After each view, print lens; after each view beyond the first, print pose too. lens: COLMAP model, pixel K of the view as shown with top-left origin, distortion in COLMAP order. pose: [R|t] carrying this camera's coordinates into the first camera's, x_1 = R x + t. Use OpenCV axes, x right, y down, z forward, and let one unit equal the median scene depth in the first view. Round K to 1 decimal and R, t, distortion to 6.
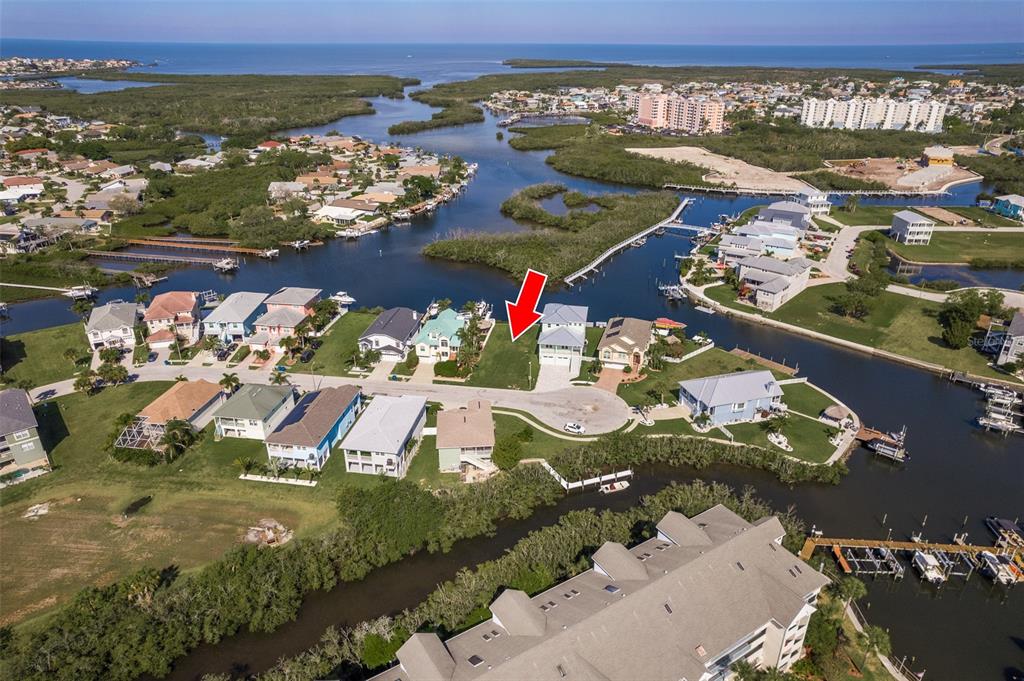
lens RADIAL K [[655.6, 0, 515.7], [0, 655.6, 339.8], [0, 0, 1]] dist [-0.051852, 0.067894]
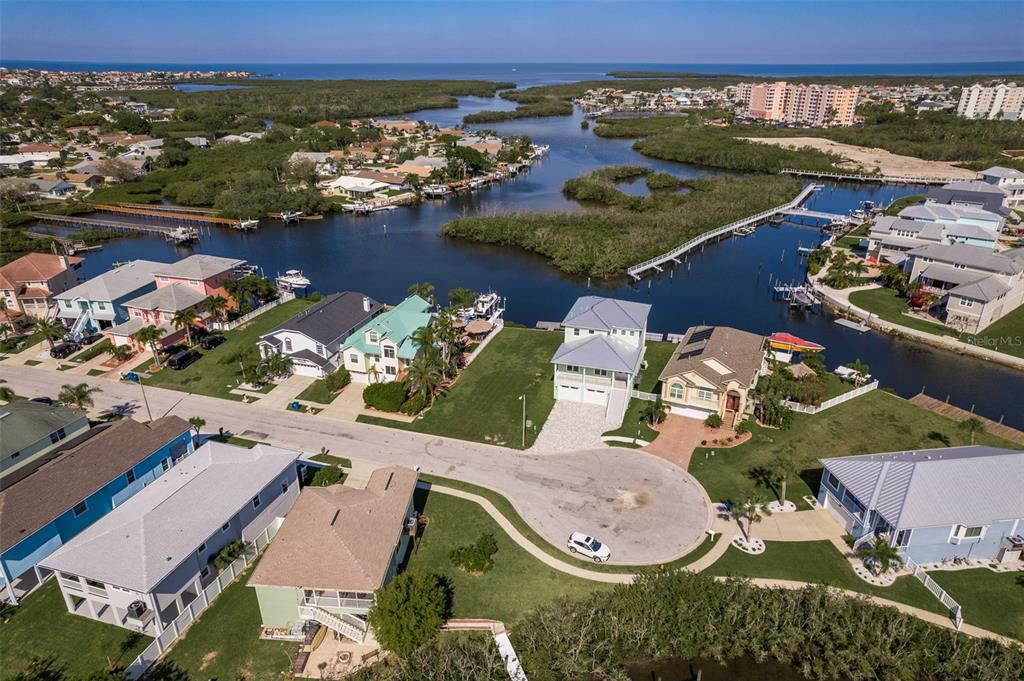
lens RADIAL K [[655.6, 0, 515.7], [0, 655.6, 339.8], [0, 0, 1]] dist [-0.051852, 0.067894]
pose [[0.988423, 0.057562, -0.140380, 0.065005], [-0.061206, 0.997888, -0.021776, 0.000531], [0.138830, 0.030116, 0.989858, 0.356660]]
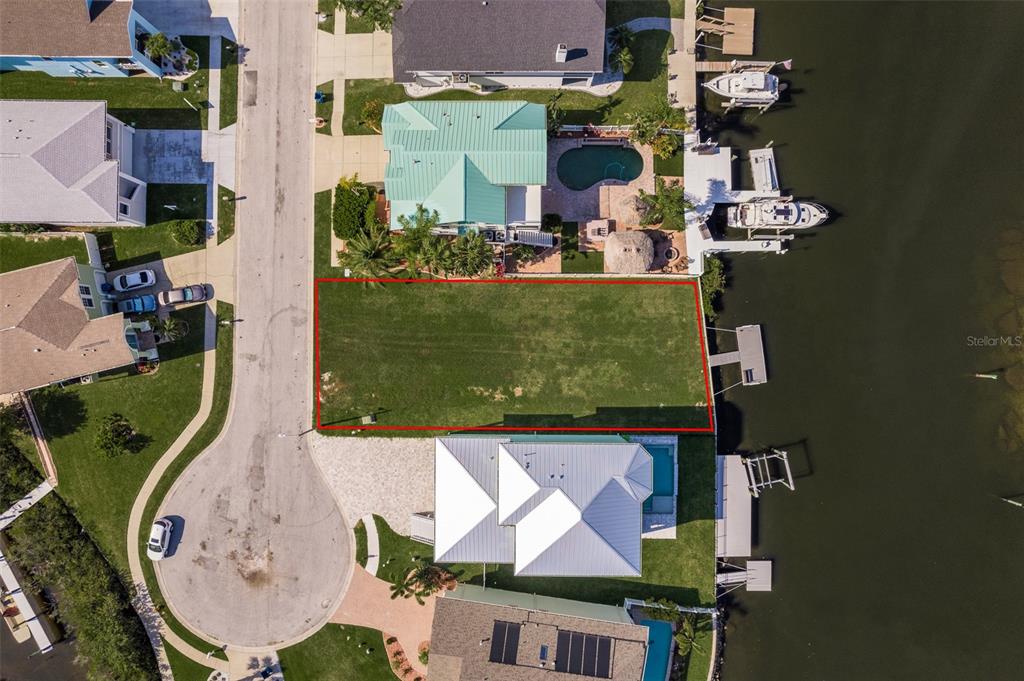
lens RADIAL K [[639.5, 0, 512.0], [0, 639.5, 340.5], [0, 0, 1]] dist [-0.050847, 0.023016]
pose [[0.143102, 0.989687, -0.006448, -0.009871], [-0.397642, 0.063460, 0.915344, -0.272141], [0.906313, -0.128423, 0.402622, 0.725865]]
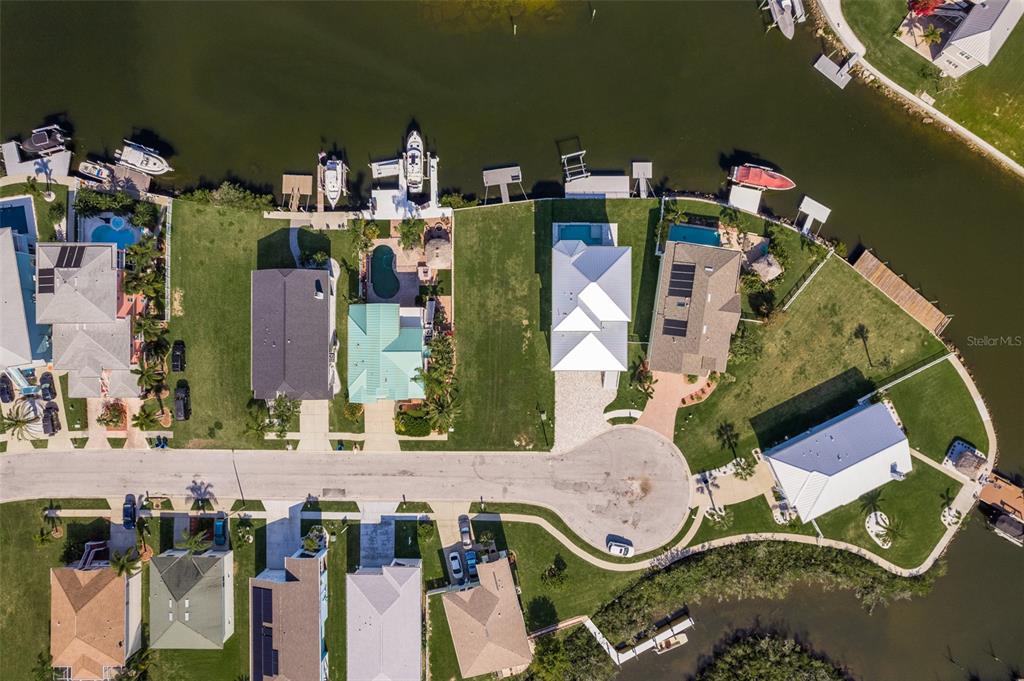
lens RADIAL K [[655.6, 0, 515.7], [0, 655.6, 339.8], [0, 0, 1]] dist [-0.051852, 0.067894]
pose [[0.988960, -0.148053, 0.006218, 0.000710], [0.058024, 0.425517, 0.903088, -0.445637], [-0.136351, -0.892757, 0.429410, 0.618505]]
